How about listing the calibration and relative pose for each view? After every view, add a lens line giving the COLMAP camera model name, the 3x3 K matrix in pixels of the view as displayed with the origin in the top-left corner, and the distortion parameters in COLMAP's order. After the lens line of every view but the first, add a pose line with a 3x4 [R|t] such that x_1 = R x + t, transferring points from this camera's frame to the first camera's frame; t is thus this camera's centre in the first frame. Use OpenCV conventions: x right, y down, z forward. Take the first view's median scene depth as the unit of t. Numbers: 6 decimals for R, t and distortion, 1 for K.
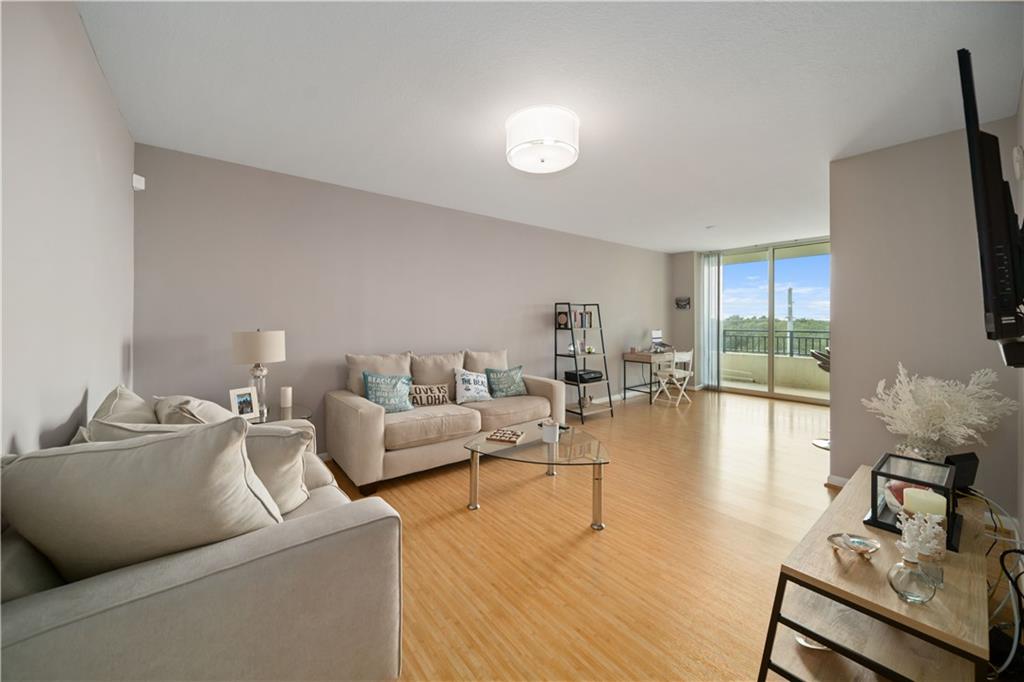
lens RADIAL K [[372.5, 0, 516.0], [0, 372.5, 322.9], [0, 0, 1]] dist [0.007959, 0.000047]
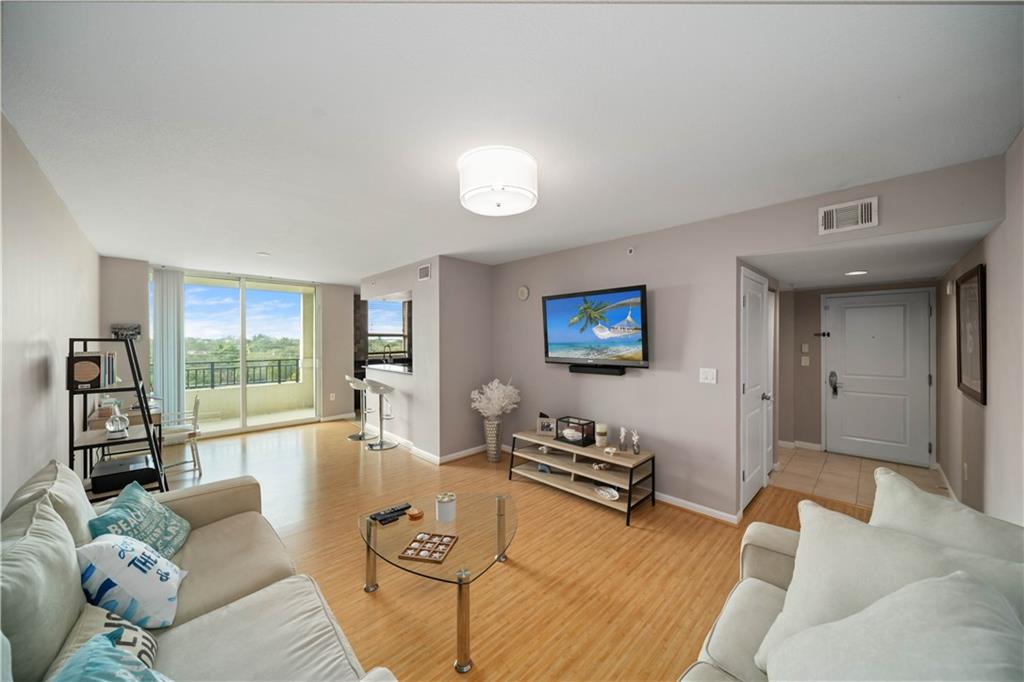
lens RADIAL K [[355.1, 0, 512.0], [0, 355.1, 341.0], [0, 0, 1]] dist [-0.000989, -0.000030]
pose [[-0.079336, -0.009104, 0.996806, -0.905195], [0.011899, 0.999878, 0.010079, -0.115442], [-0.996777, 0.012661, -0.079218, 1.152284]]
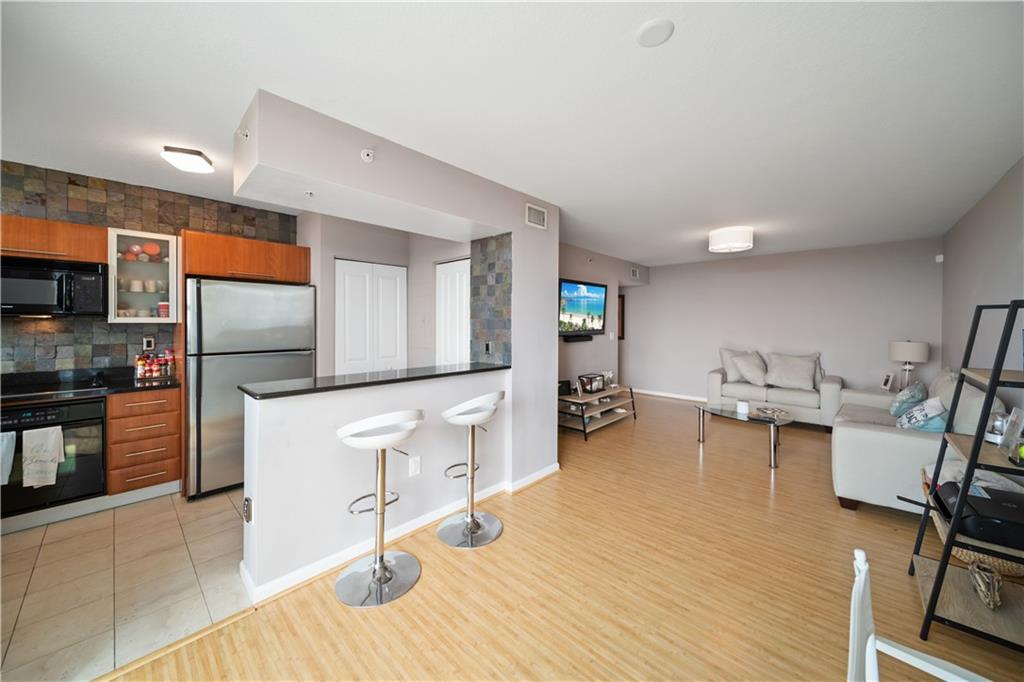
lens RADIAL K [[372.5, 0, 516.0], [0, 372.5, 322.9], [0, 0, 1]] dist [0.007959, 0.000047]
pose [[-0.992216, -0.008848, -0.124212, 1.542626], [-0.010574, 0.999856, 0.013240, -0.085991], [0.124077, 0.014451, -0.992167, 3.049173]]
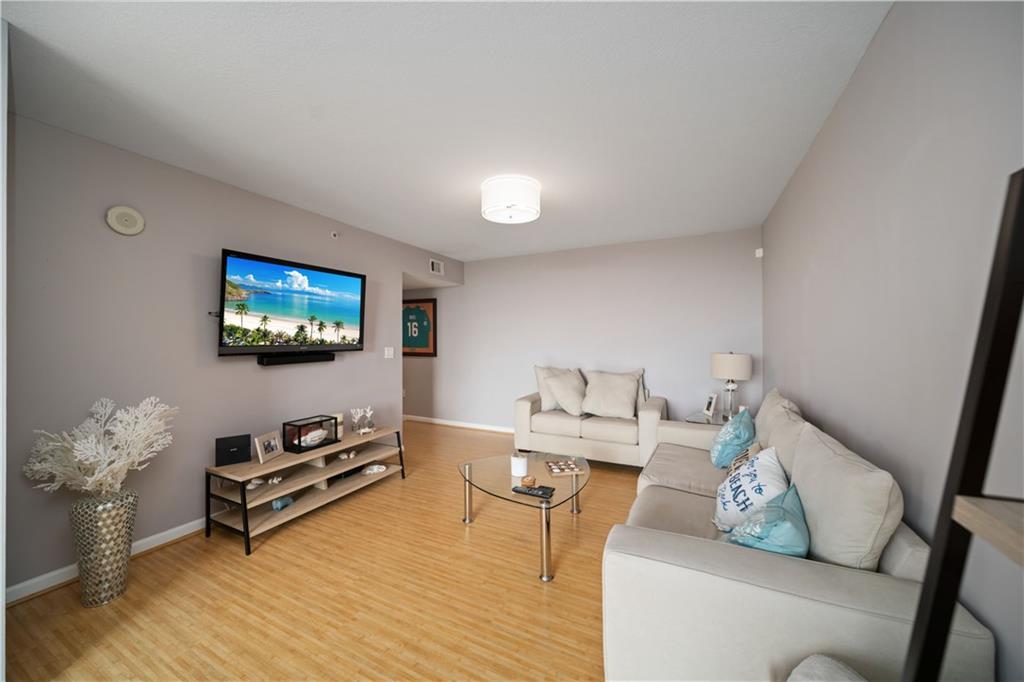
lens RADIAL K [[364.0, 0, 511.1], [0, 364.0, 328.3], [0, 0, 1]] dist [-0.001608, -0.000044]
pose [[-0.924831, -0.014357, -0.380108, 0.577826], [-0.006013, 0.999714, -0.023130, -0.044413], [0.380332, -0.019105, -0.924653, 2.332436]]
